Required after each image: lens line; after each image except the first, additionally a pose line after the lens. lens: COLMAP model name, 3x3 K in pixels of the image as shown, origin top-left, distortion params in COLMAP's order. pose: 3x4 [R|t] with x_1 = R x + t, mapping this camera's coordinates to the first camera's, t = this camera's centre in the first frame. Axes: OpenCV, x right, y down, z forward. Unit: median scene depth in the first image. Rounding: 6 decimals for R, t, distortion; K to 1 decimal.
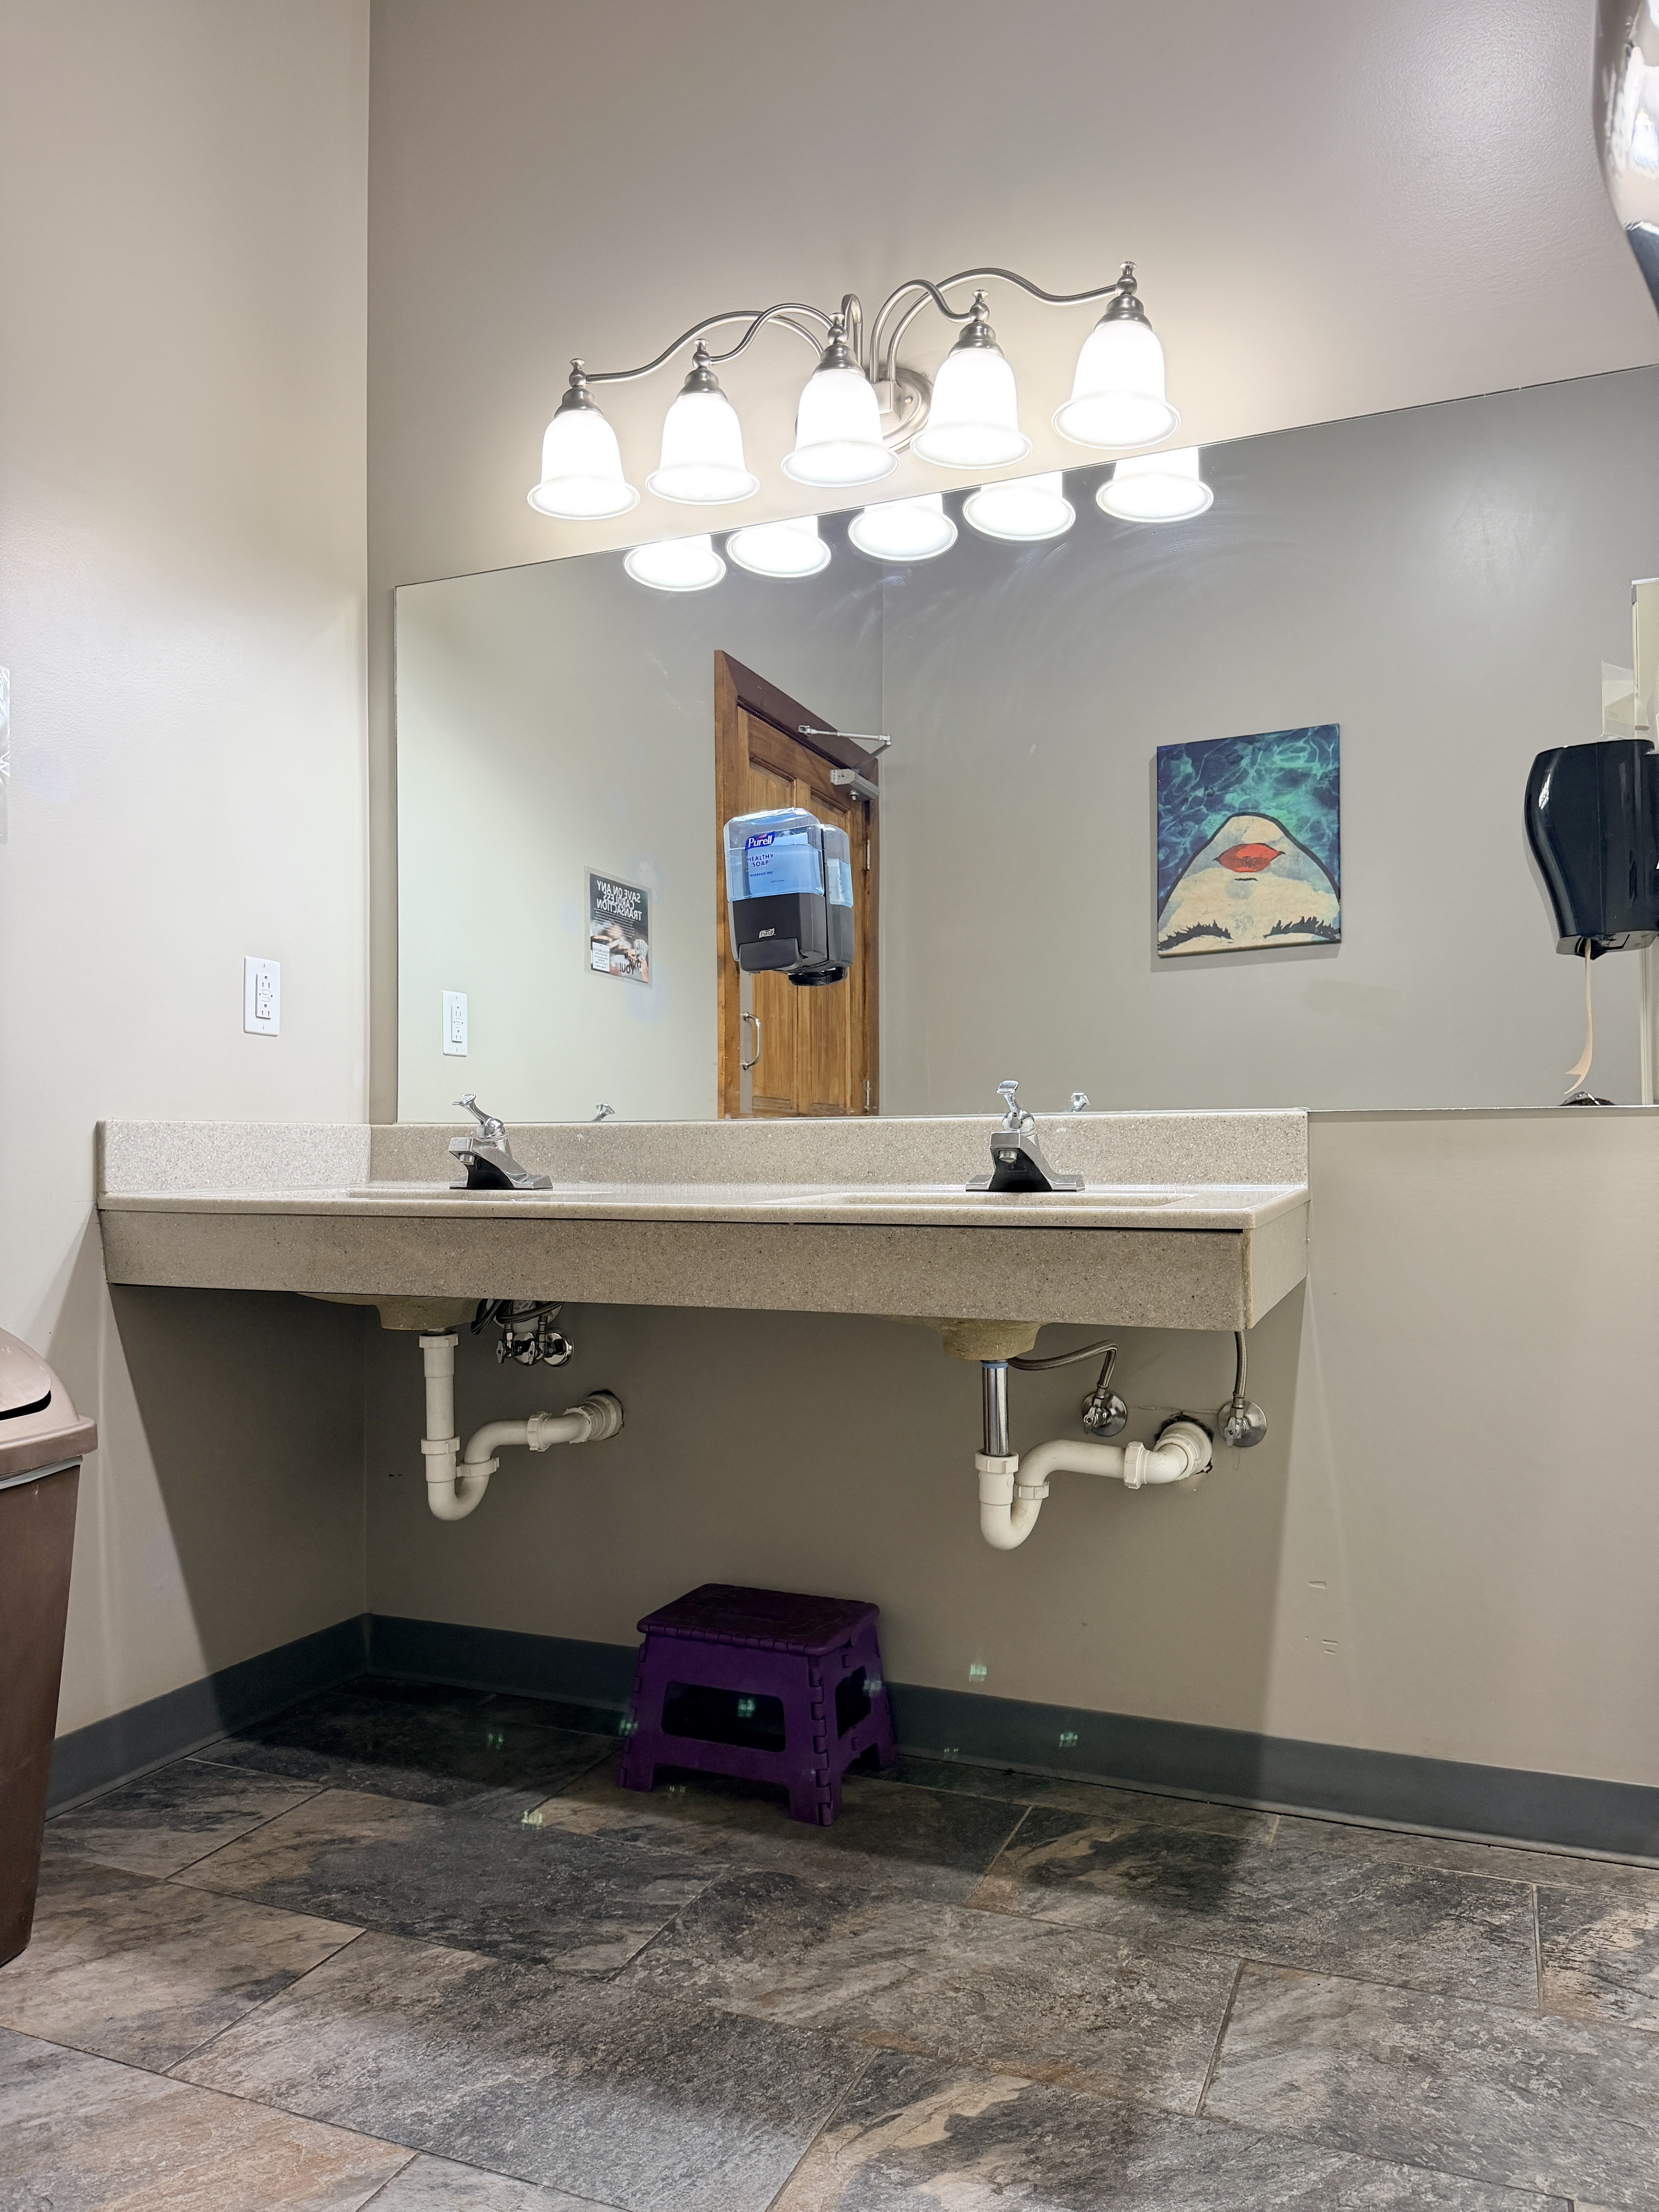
lens RADIAL K [[1546.9, 0, 785.0], [0, 1546.9, 1100.2], [0, 0, 1]] dist [0.050143, -0.040415]
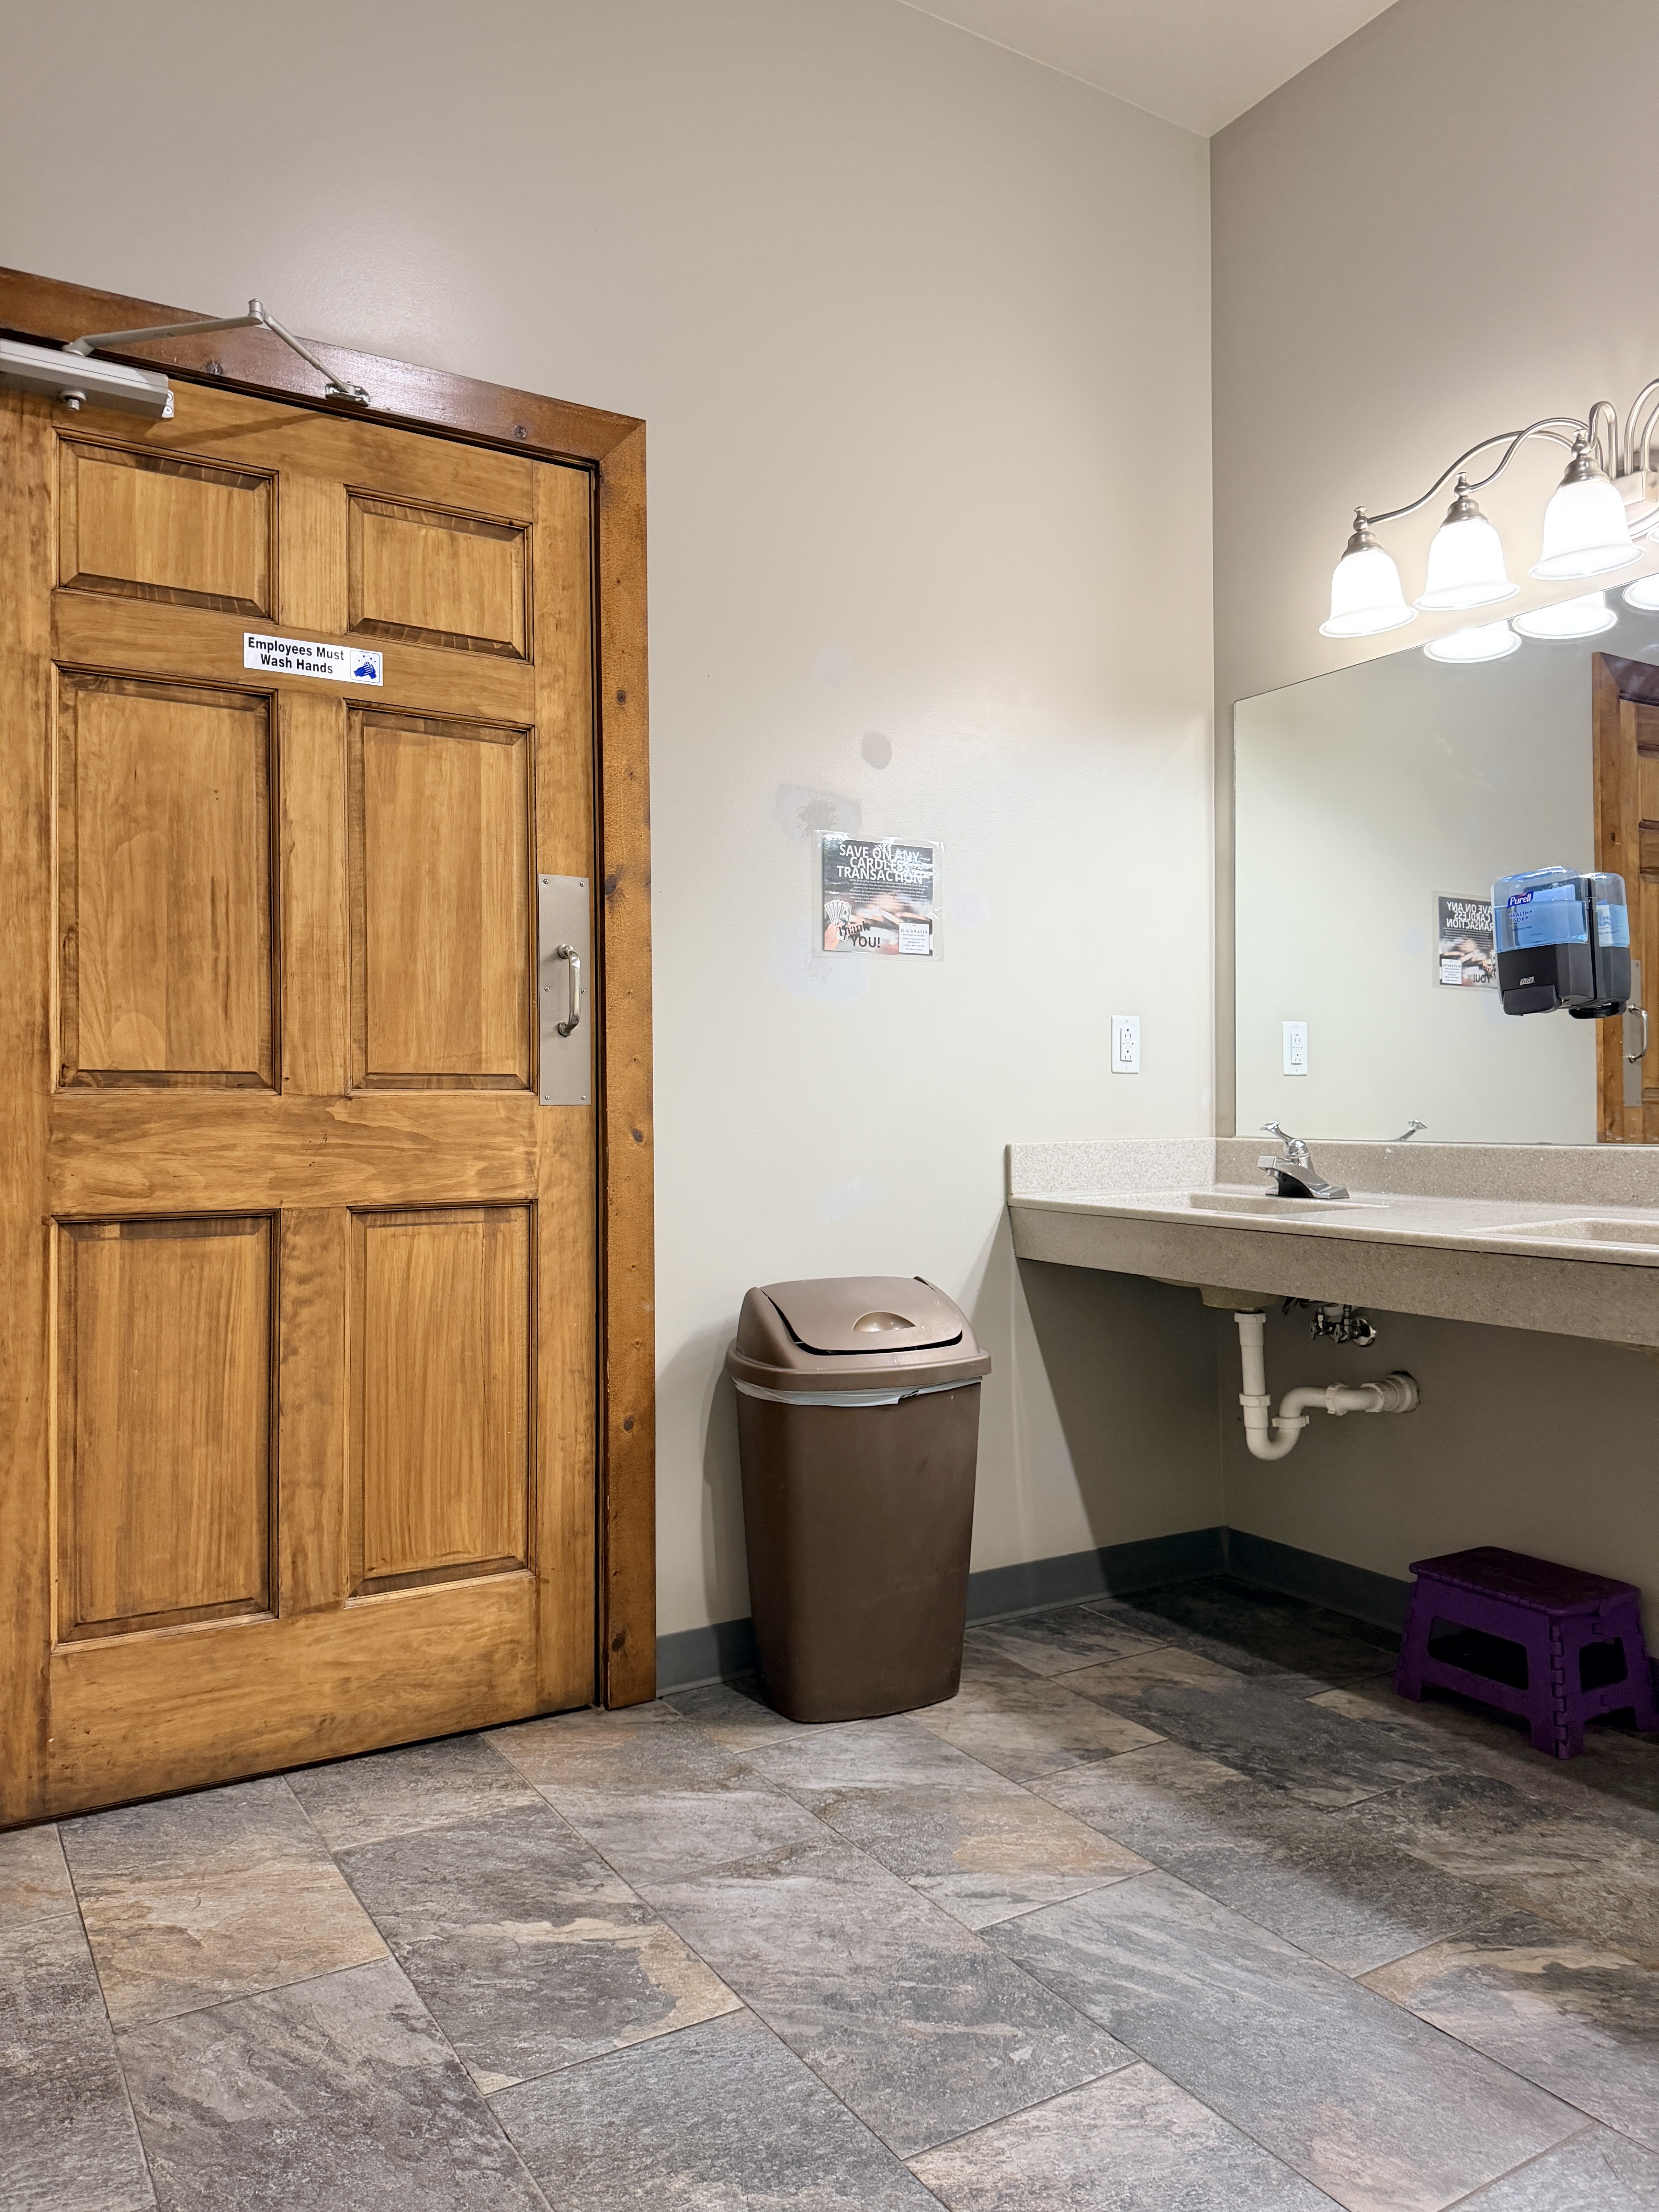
lens RADIAL K [[1587.6, 0, 829.5], [0, 1587.6, 1106.0], [0, 0, 1]] dist [0.011882, 0.006320]
pose [[0.816218, -0.000659, -0.577744, 0.278961], [0.028125, 0.998859, 0.038595, -0.087894], [0.577060, -0.047751, 0.815305, -0.275748]]
